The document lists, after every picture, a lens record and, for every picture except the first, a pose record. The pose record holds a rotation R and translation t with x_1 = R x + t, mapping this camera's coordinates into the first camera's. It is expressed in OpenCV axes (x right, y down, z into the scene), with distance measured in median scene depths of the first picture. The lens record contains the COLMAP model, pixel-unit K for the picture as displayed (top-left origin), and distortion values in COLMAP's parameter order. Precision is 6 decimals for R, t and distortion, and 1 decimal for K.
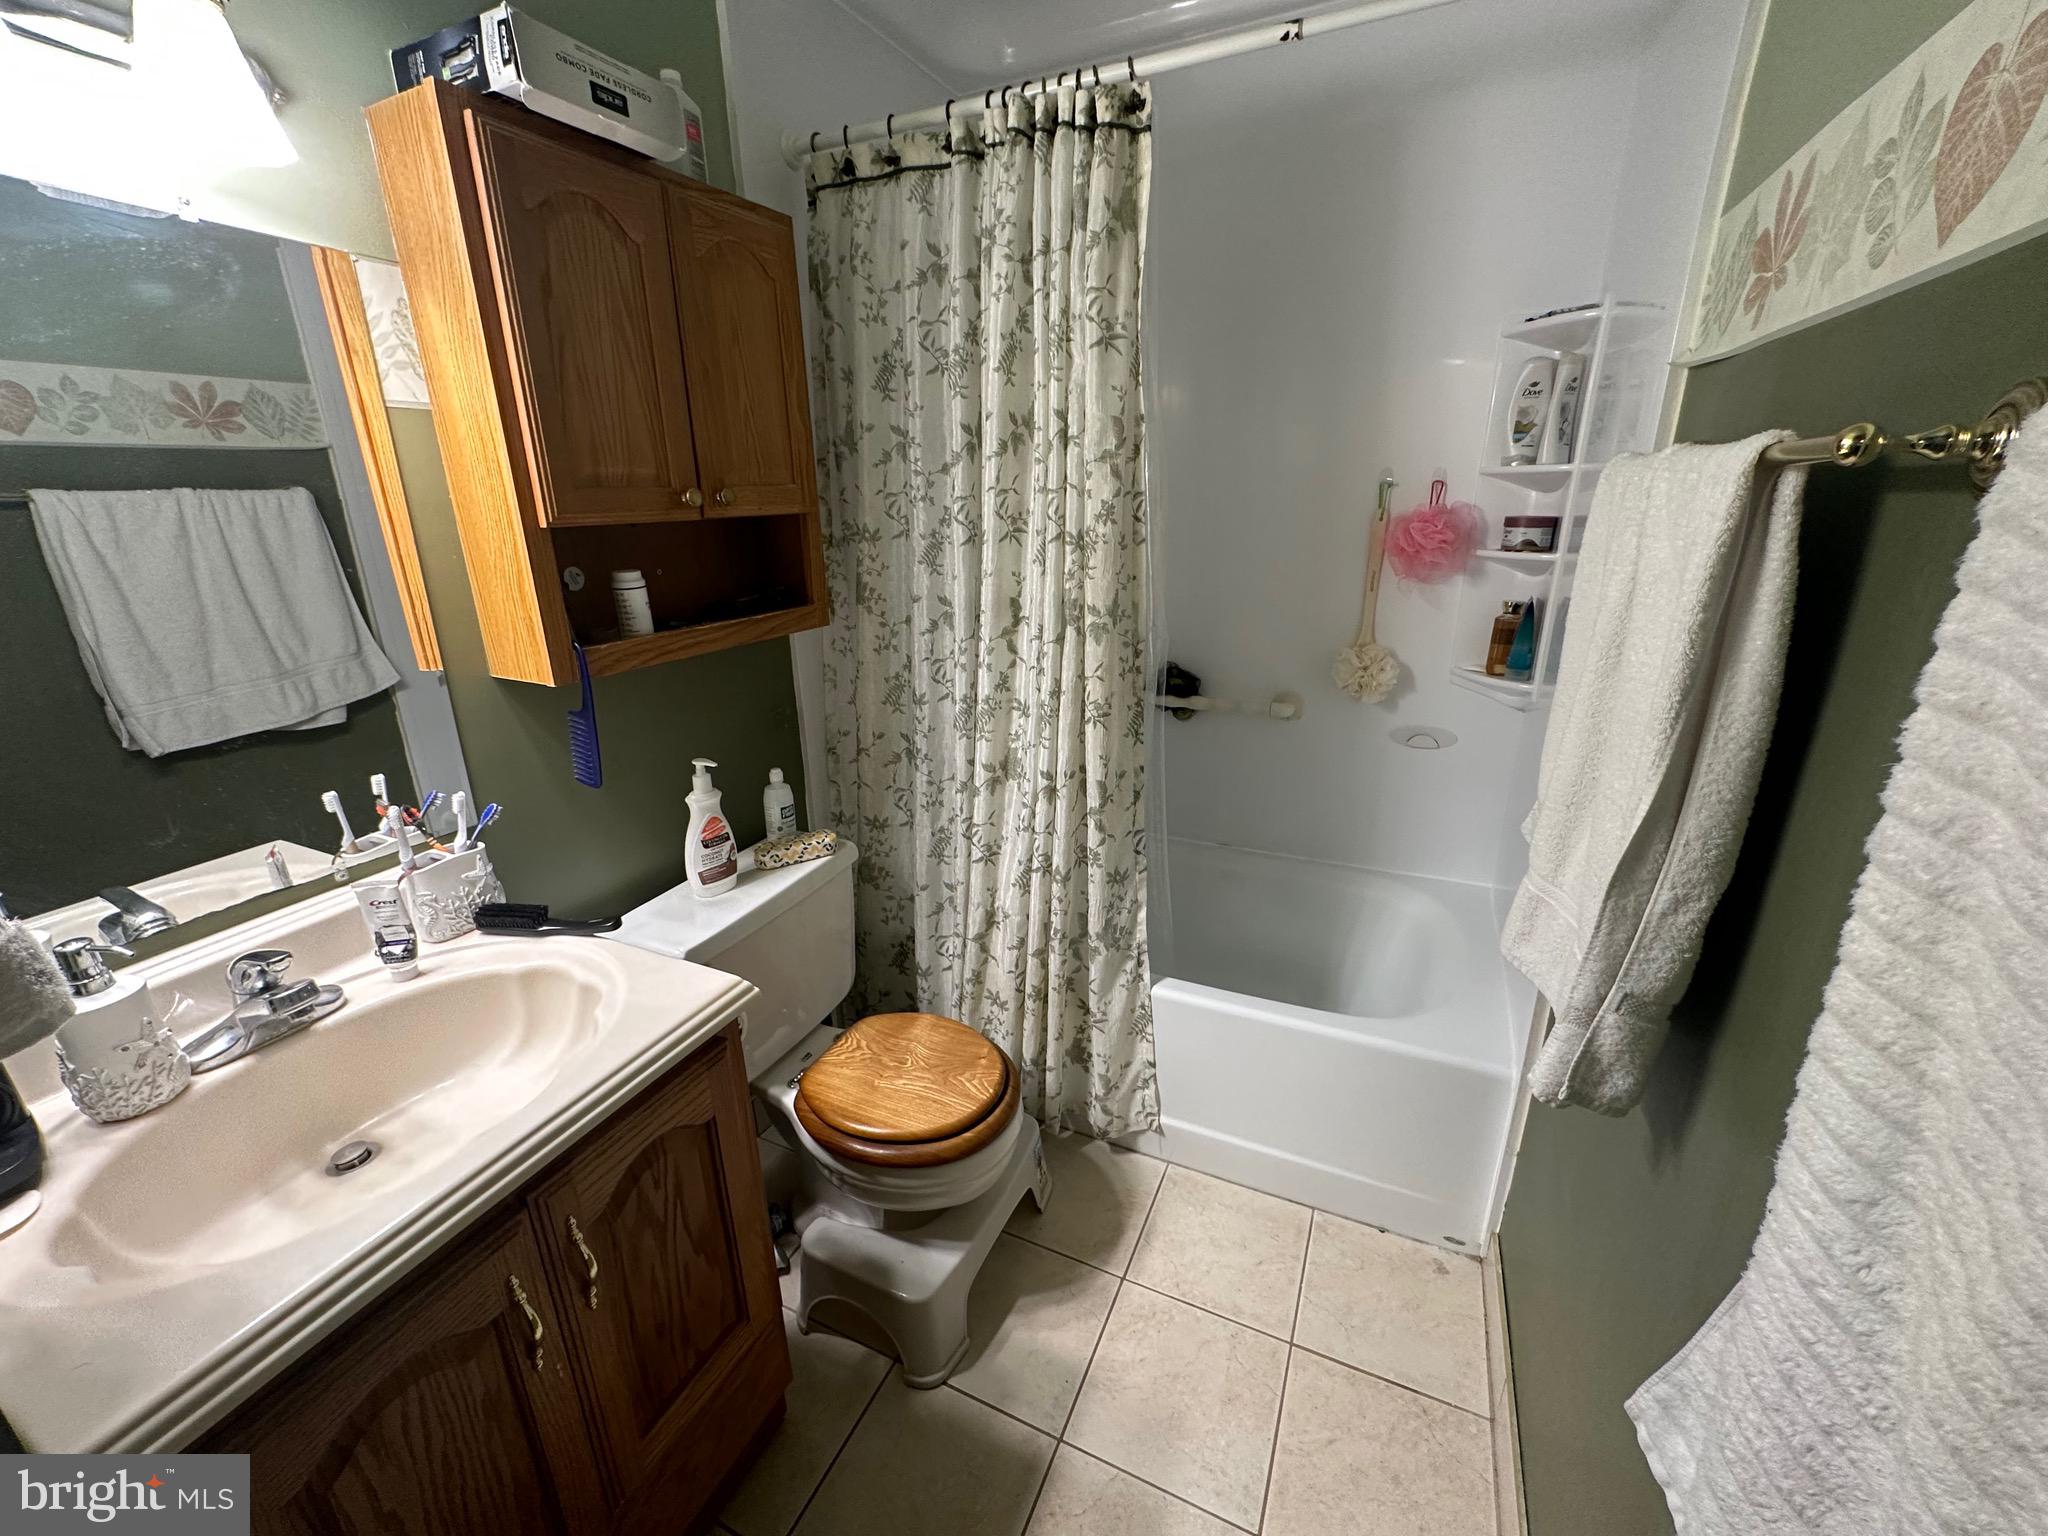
lens RADIAL K [[829.9, 0, 1025.3], [0, 829.9, 766.3], [0, 0, 1]] dist [0.001894, 0.000118]
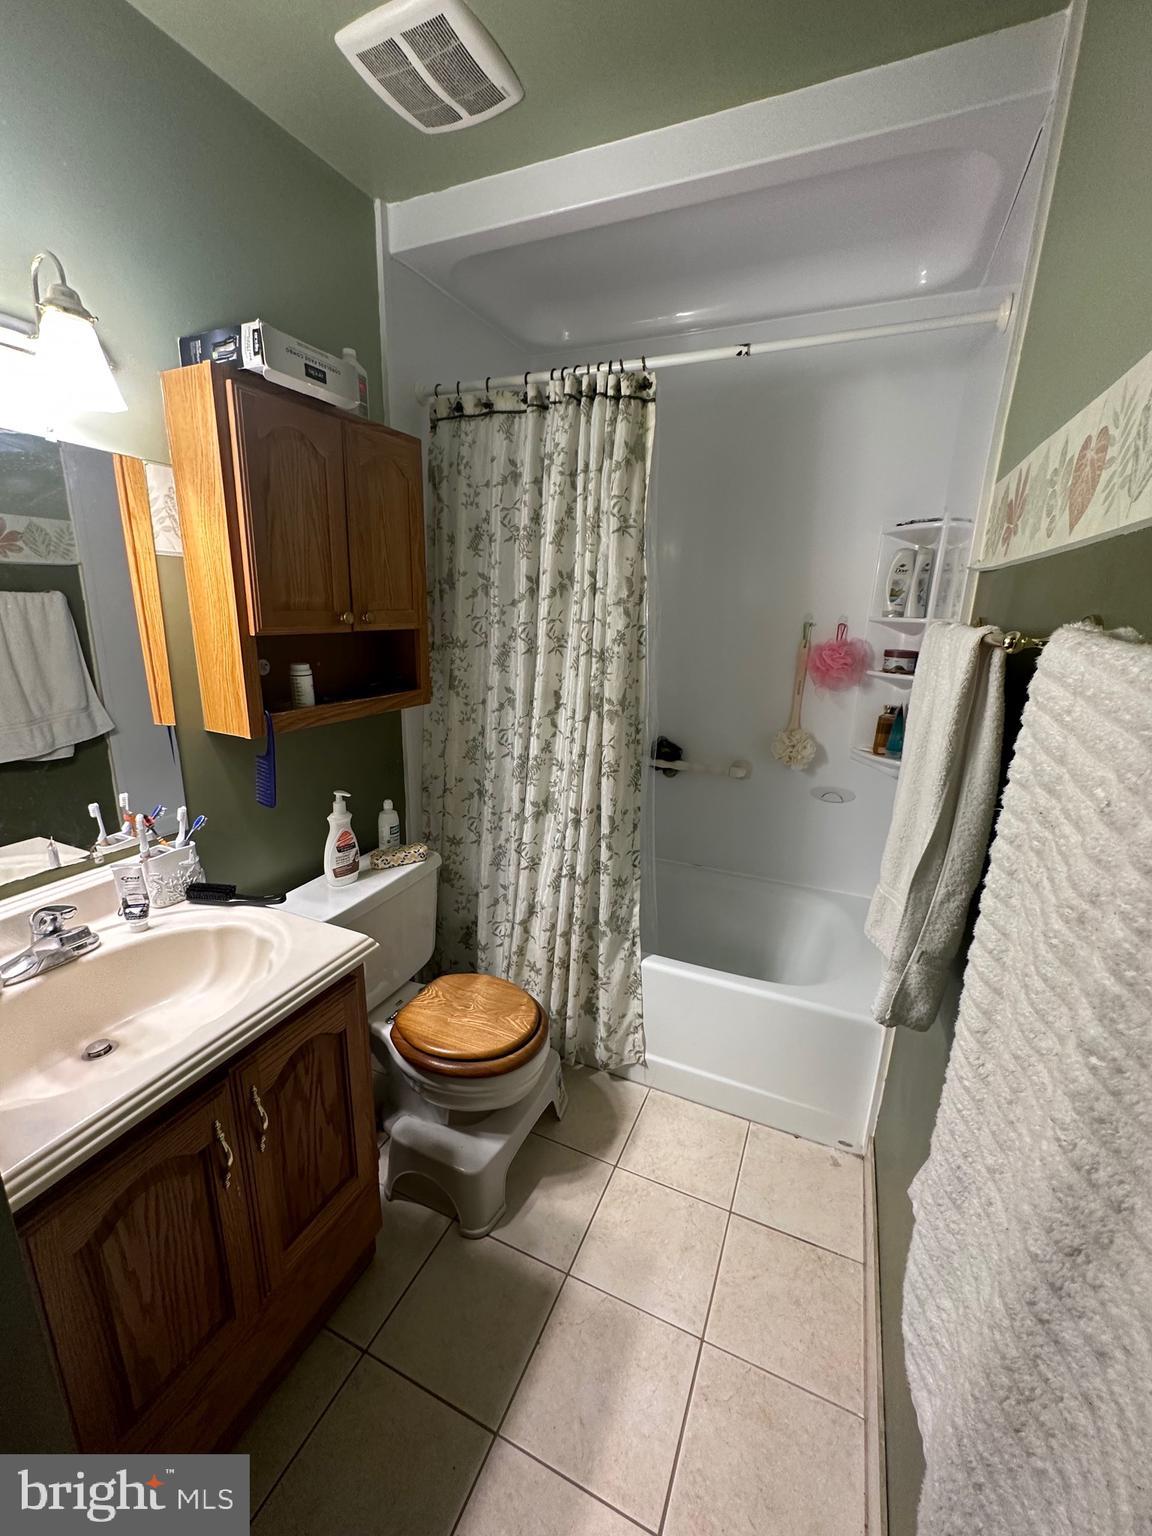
lens RADIAL K [[622.5, 0, 573.2], [0, 622.5, 768.5], [0, 0, 1]] dist [0.001894, 0.000118]
pose [[0.999048, 0.037008, 0.023101, -0.005220], [-0.035469, 0.997332, -0.063802, 0.007915], [-0.025400, 0.062922, 0.997695, -0.121834]]
